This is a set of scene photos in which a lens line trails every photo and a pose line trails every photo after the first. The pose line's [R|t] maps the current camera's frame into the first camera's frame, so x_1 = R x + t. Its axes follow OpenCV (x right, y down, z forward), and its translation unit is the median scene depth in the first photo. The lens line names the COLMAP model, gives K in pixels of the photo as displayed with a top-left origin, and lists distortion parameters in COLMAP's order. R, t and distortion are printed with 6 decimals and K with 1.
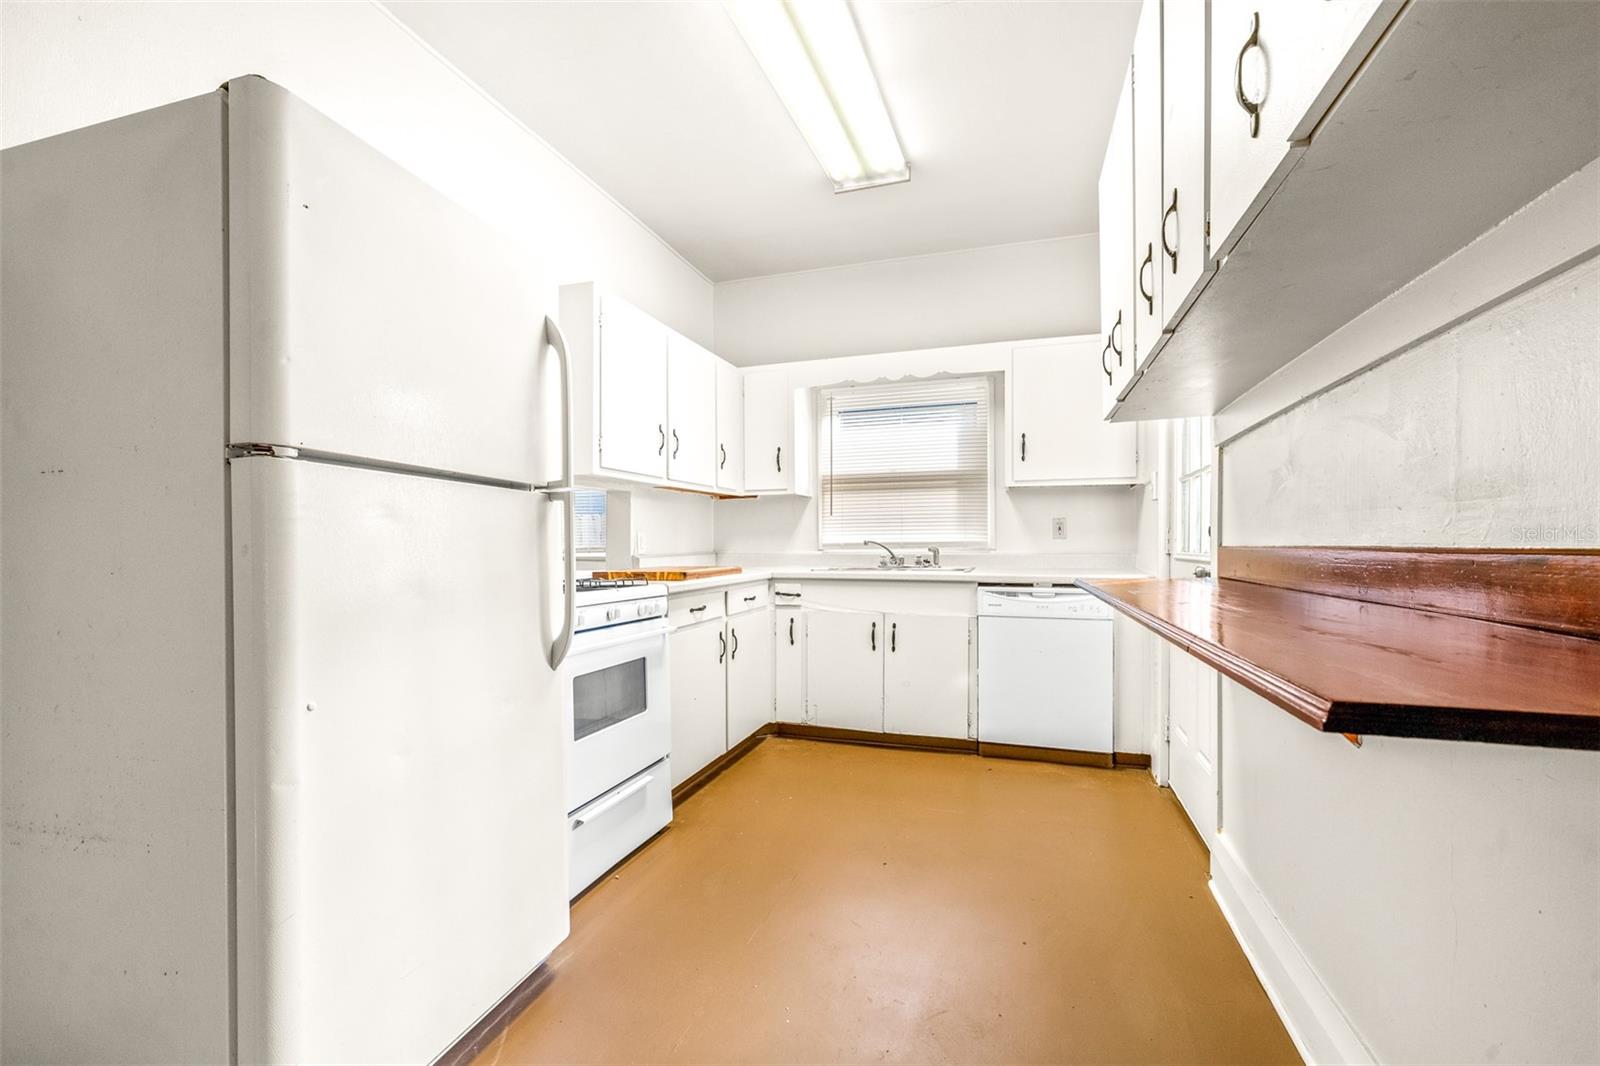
lens RADIAL K [[681.6, 0, 797.1], [0, 681.6, 545.3], [0, 0, 1]] dist [0.001961, 0.000005]
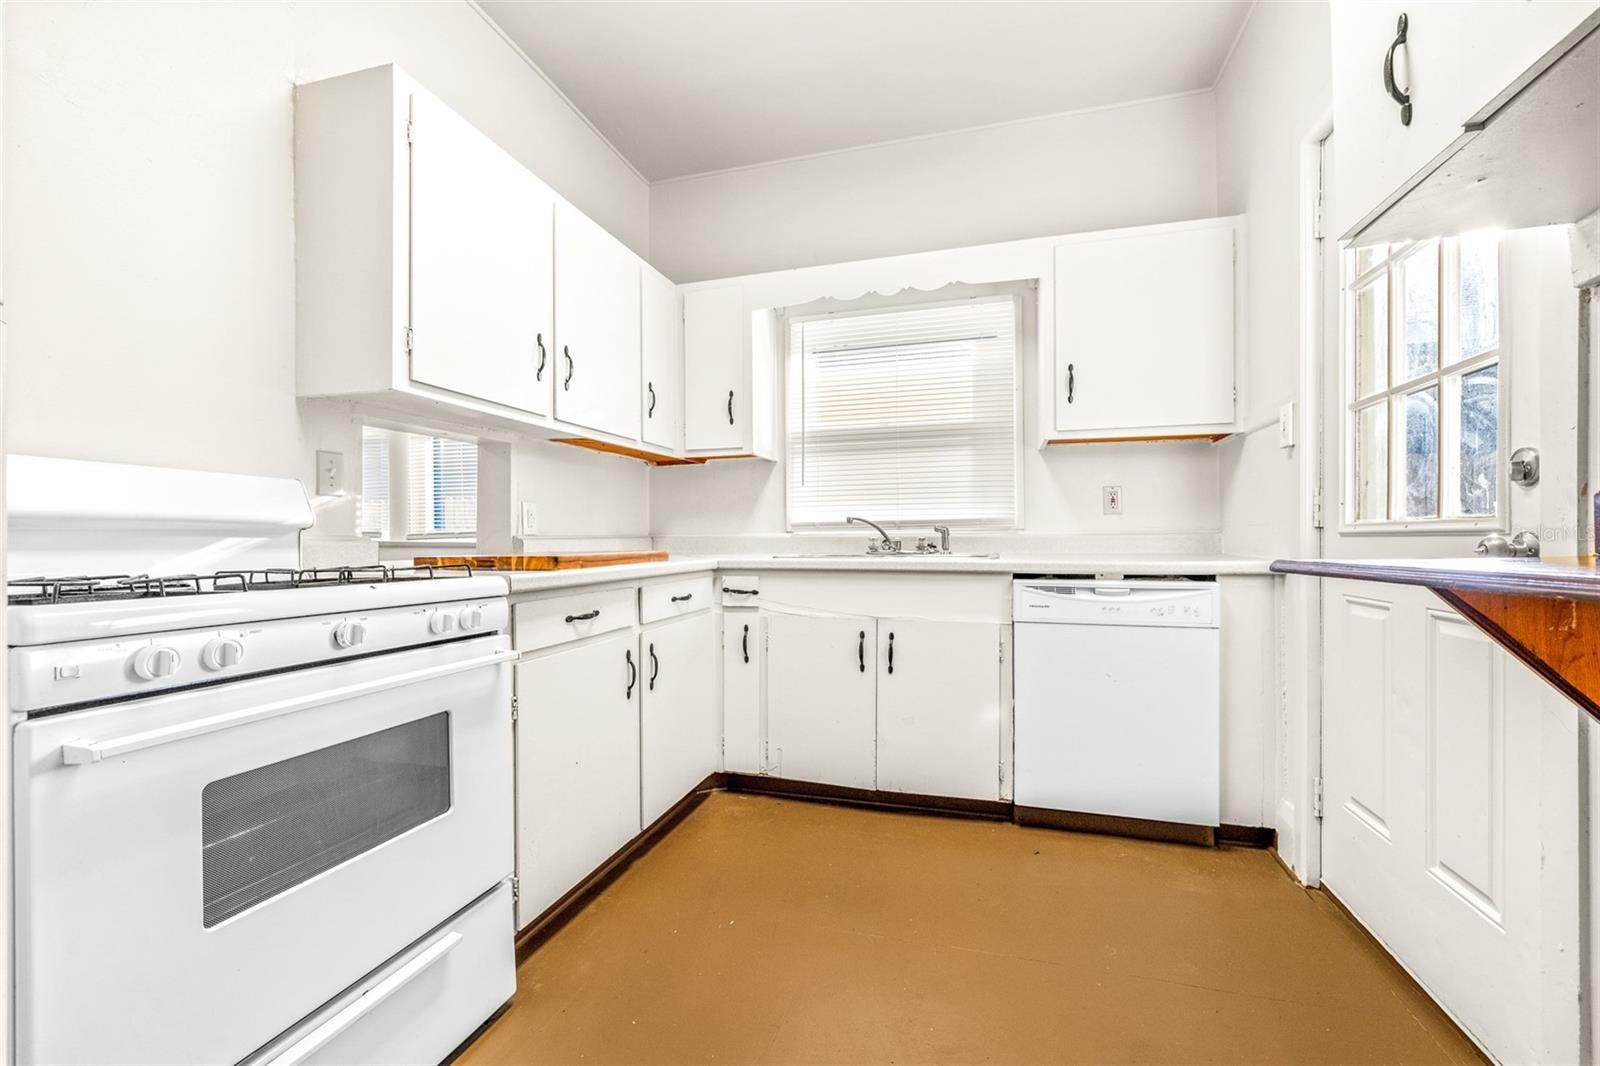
lens RADIAL K [[681.6, 0, 800.6], [0, 681.6, 536.2], [0, 0, 1]] dist [0.001961, 0.000005]
pose [[0.999339, -0.001084, 0.036326, 0.025471], [0.001299, 0.999982, -0.005894, 0.020892], [-0.036319, 0.005938, 0.999323, 0.319831]]
